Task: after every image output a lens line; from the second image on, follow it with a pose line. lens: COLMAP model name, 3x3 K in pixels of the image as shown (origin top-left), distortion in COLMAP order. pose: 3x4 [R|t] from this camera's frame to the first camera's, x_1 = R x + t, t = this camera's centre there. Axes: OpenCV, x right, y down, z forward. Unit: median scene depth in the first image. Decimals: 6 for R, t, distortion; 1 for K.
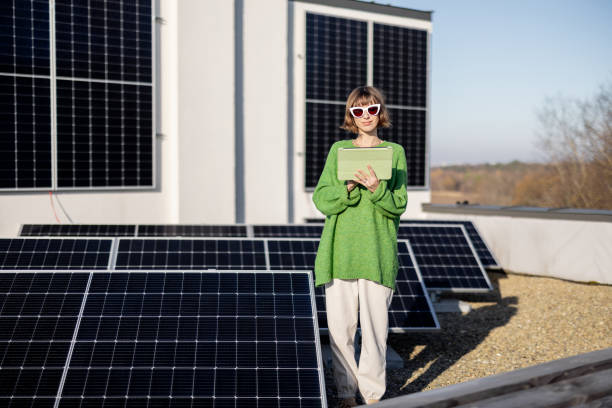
lens RADIAL K [[905.3, 0, 318.6], [0, 905.3, 207.7], [0, 0, 1]] dist [0.016905, 0.000000]
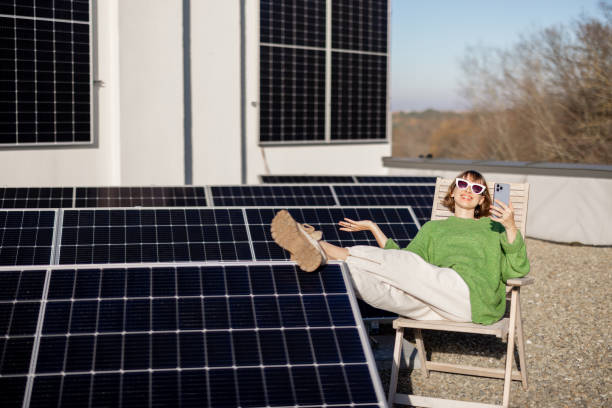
lens RADIAL K [[906.1, 0, 326.3], [0, 906.1, 170.9], [0, 0, 1]] dist [0.013561, 0.000000]
pose [[0.994793, -0.007733, 0.101623, -0.040814], [0.006083, 0.999845, 0.016533, -0.007364], [-0.101735, -0.015829, 0.994686, 0.101405]]
